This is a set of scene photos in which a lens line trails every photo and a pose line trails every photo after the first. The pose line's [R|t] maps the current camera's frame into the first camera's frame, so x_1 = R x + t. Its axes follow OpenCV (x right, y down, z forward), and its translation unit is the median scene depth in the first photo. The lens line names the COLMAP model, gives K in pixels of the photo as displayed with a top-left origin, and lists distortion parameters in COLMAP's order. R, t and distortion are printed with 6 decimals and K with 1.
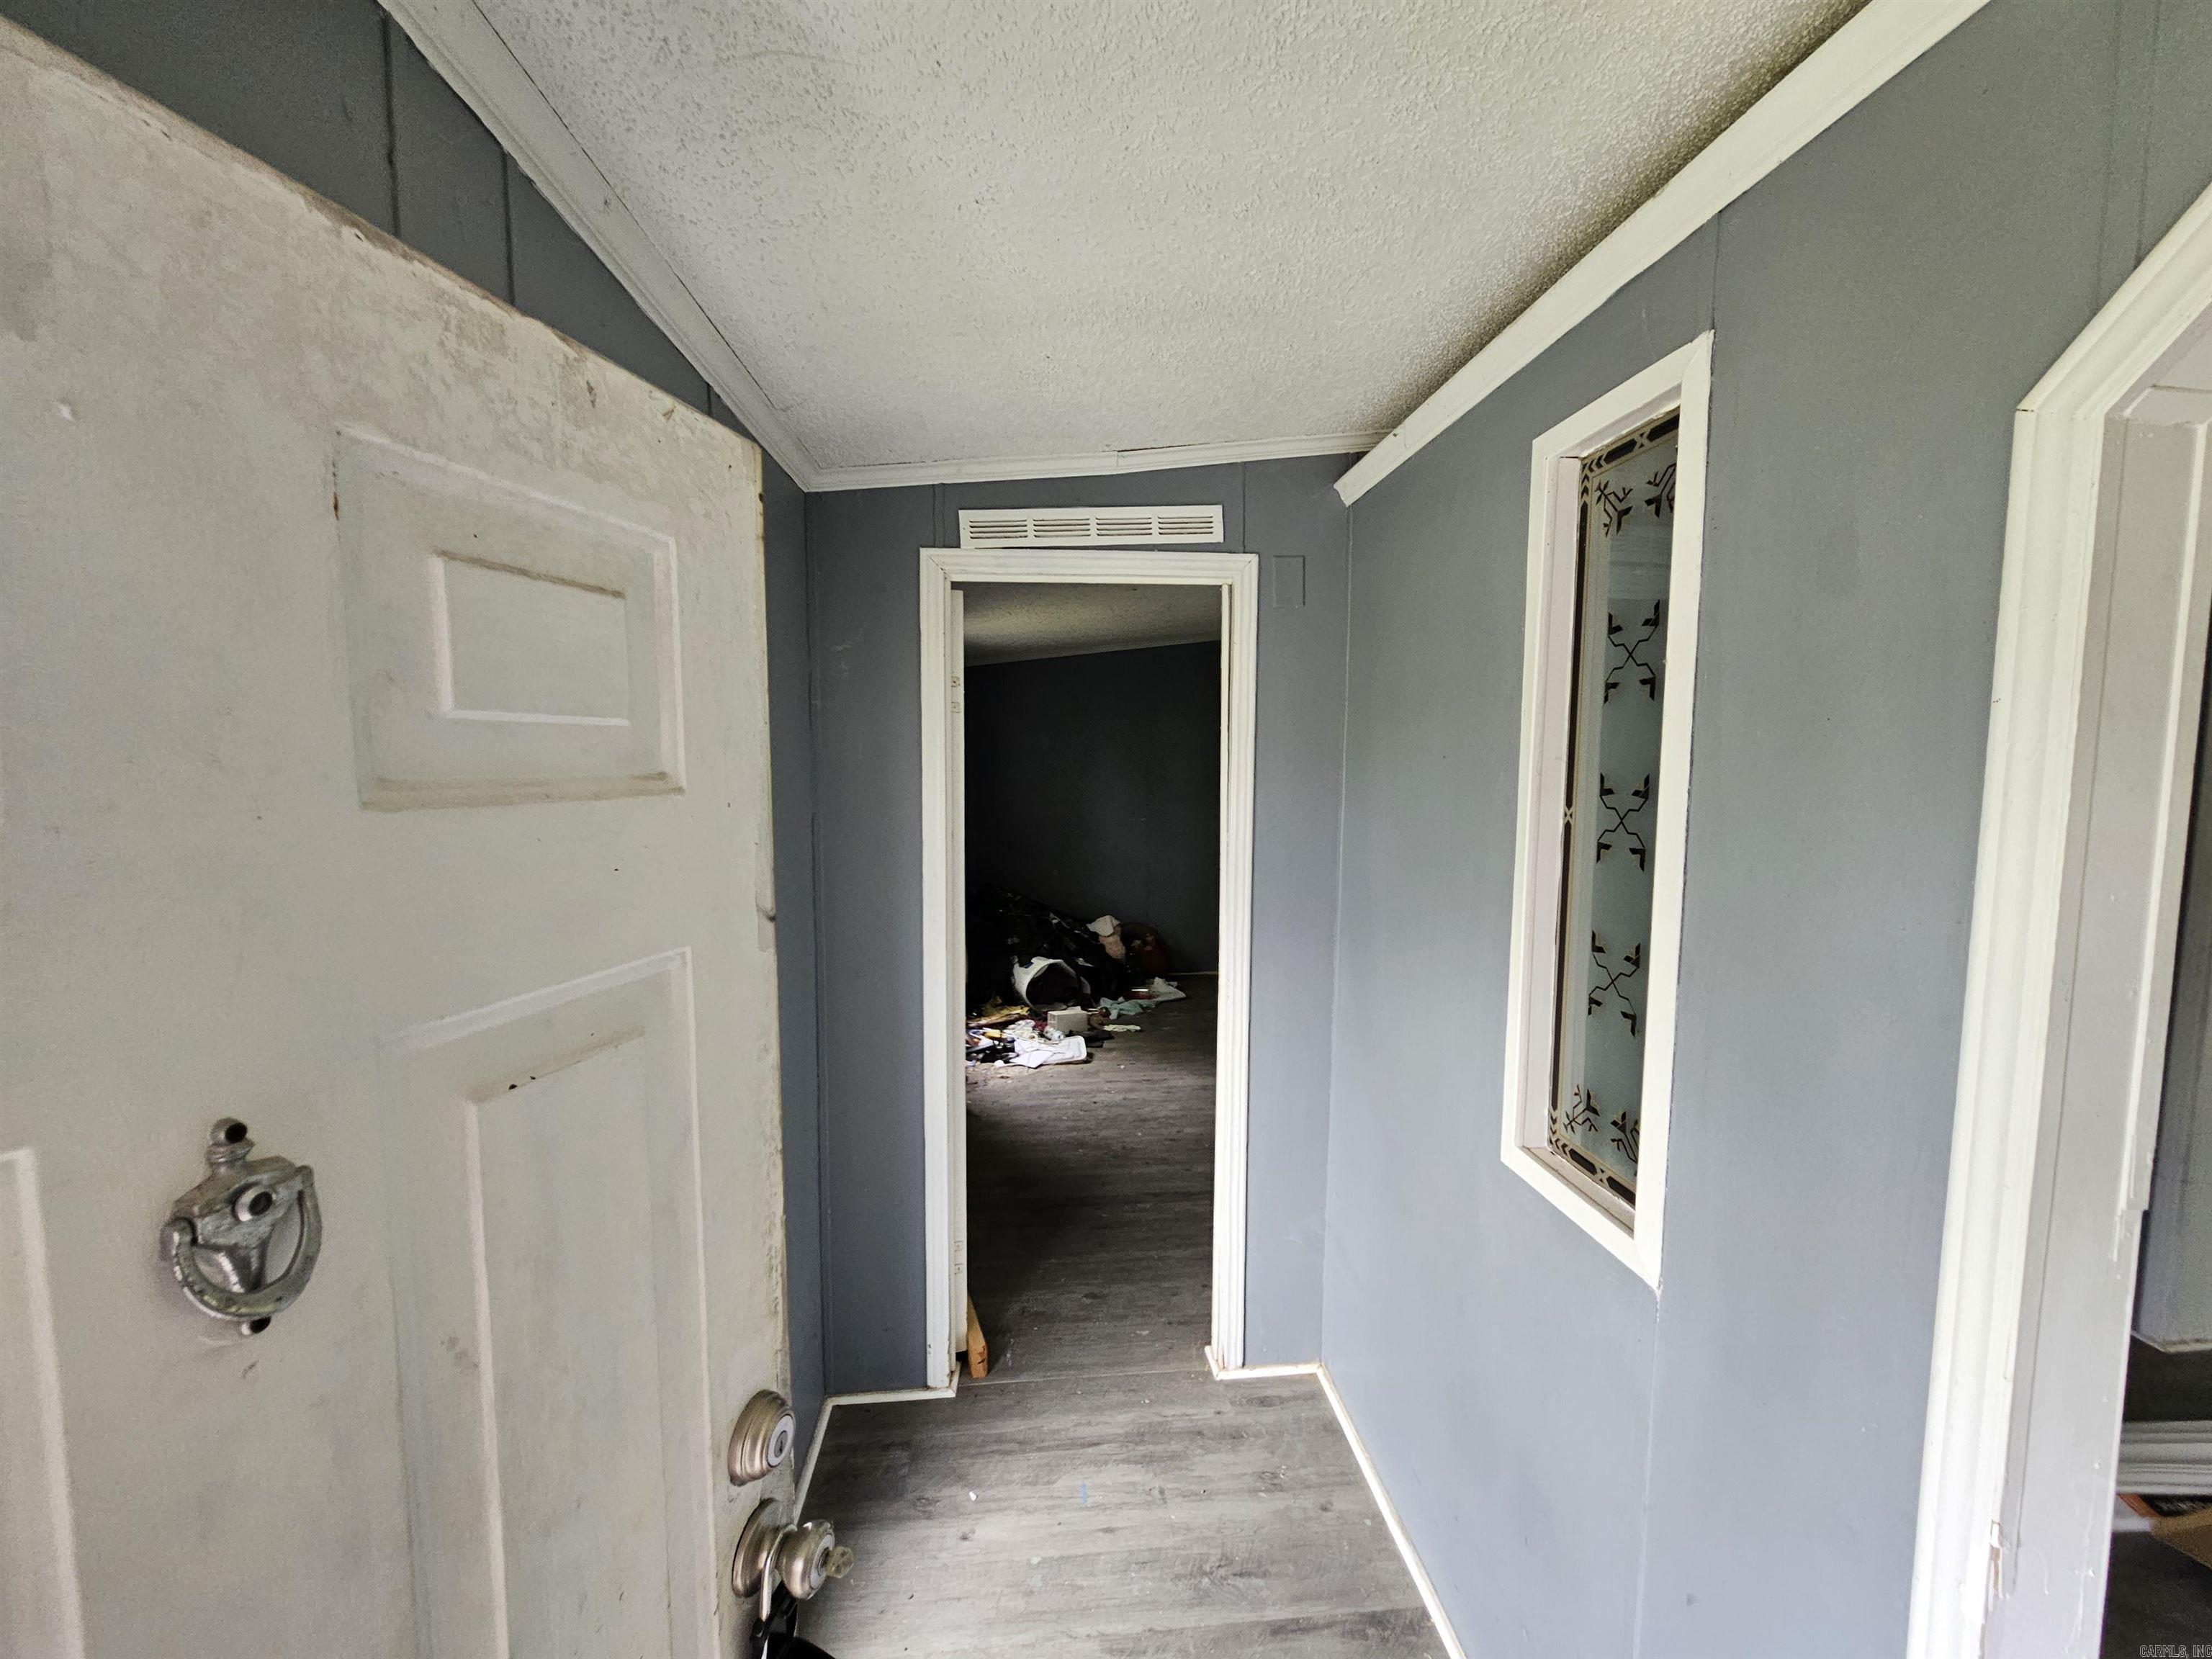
lens RADIAL K [[907.7, 0, 1121.2], [0, 907.7, 830.1], [0, 0, 1]] dist [-0.008018, 0.002475]
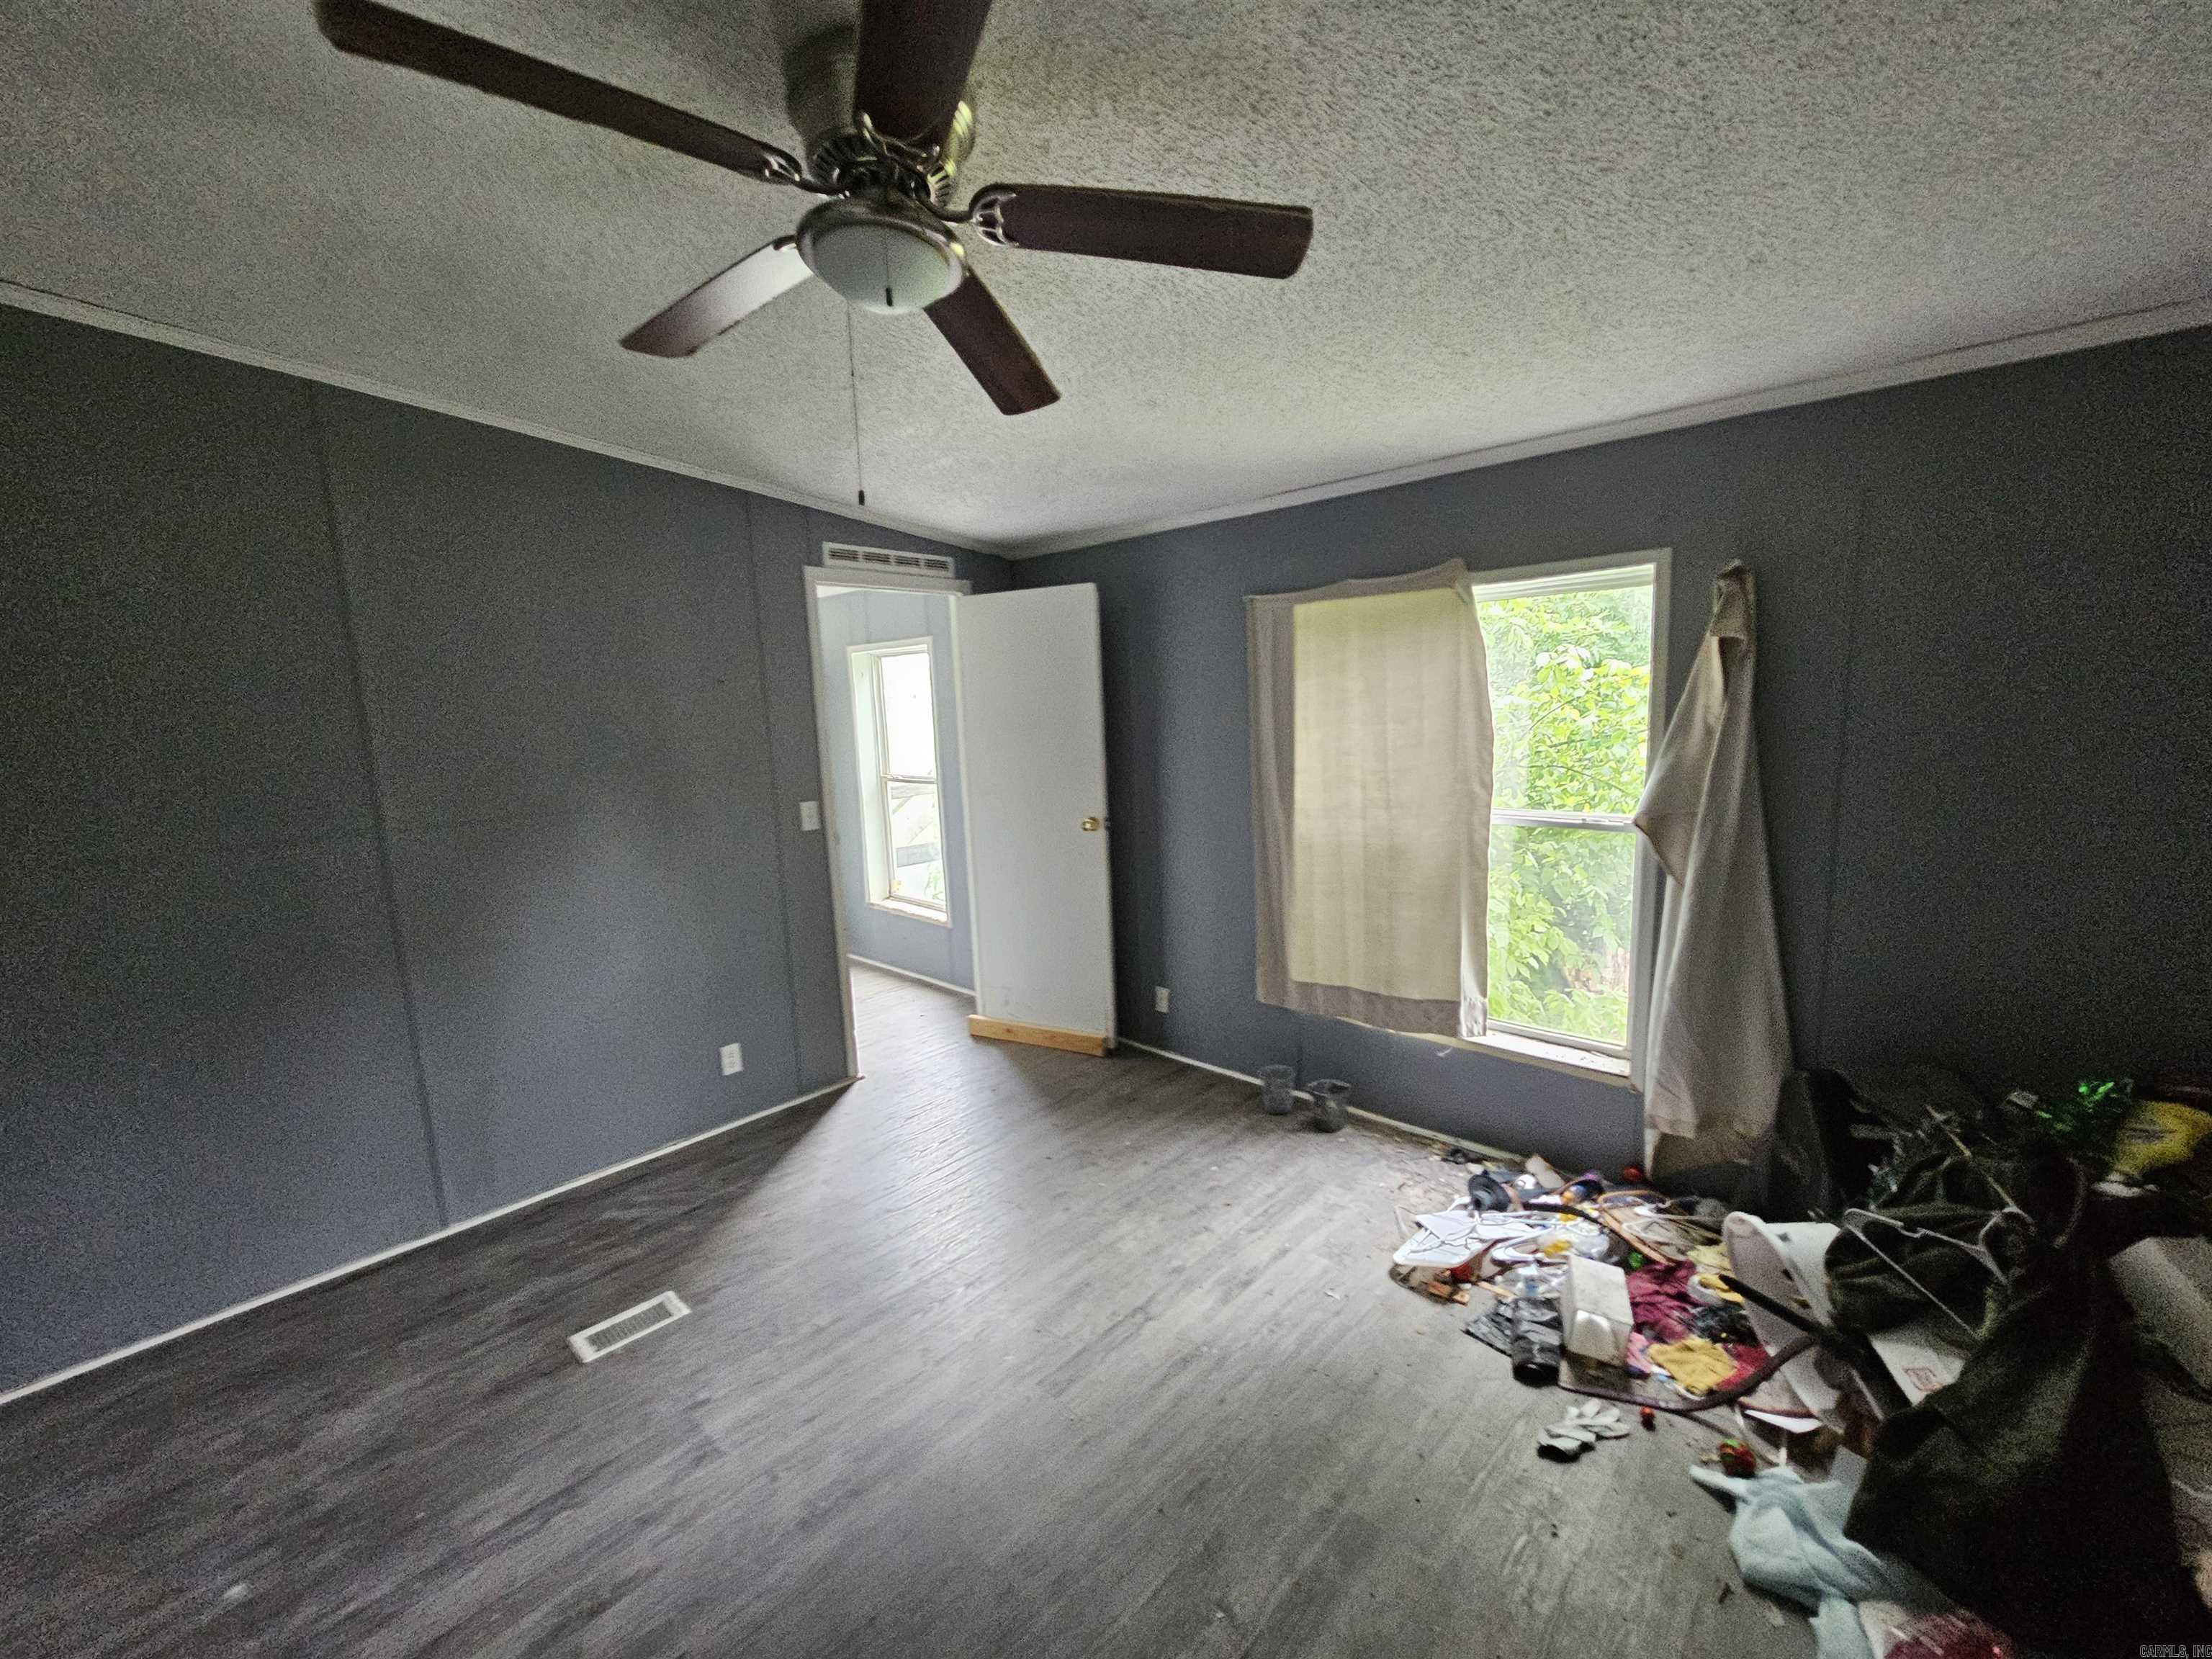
lens RADIAL K [[907.7, 0, 1120.0], [0, 907.7, 830.4], [0, 0, 1]] dist [-0.008018, 0.002475]
pose [[-0.745965, 0.118810, -0.655301, 0.328954], [-0.023866, 0.978558, 0.204586, -0.077644], [0.665557, 0.168254, -0.727134, 1.052749]]
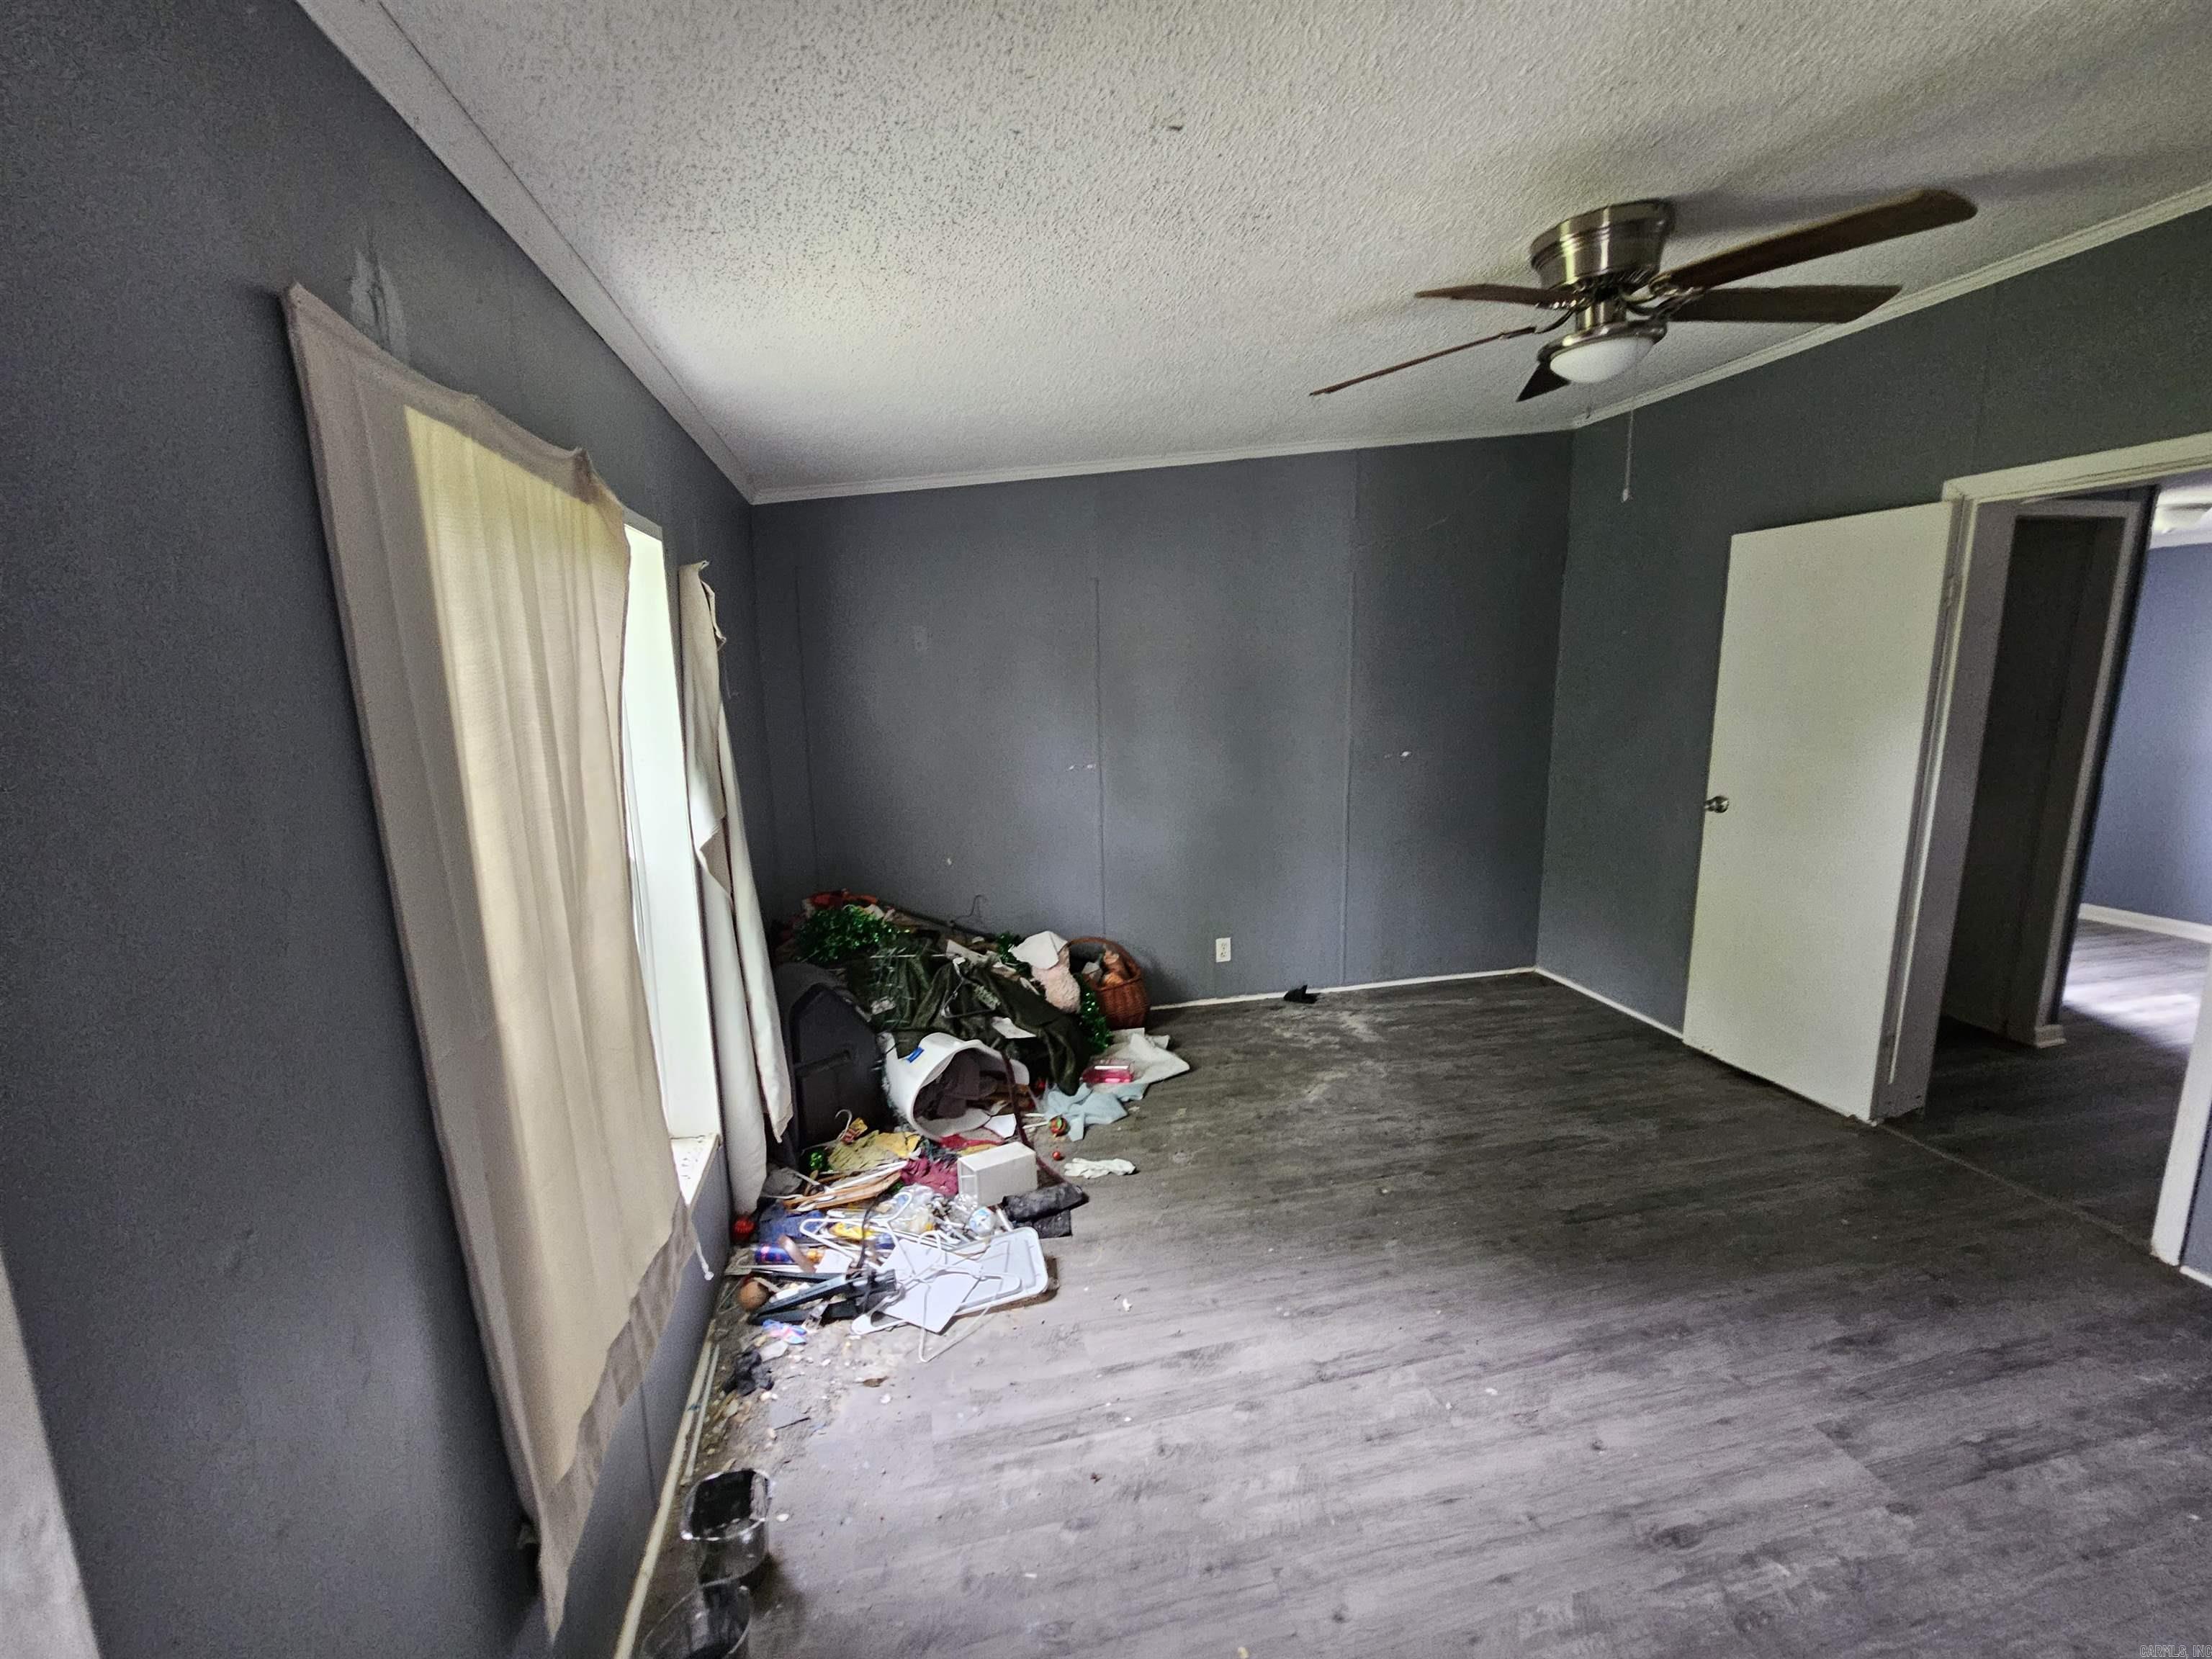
lens RADIAL K [[907.7, 0, 1128.7], [0, 907.7, 839.2], [0, 0, 1]] dist [-0.008018, 0.002475]
pose [[0.989995, -0.052073, 0.131143, -0.040302], [0.039194, 0.994321, 0.098938, -0.026931], [-0.135551, -0.092808, 0.986414, 0.464888]]
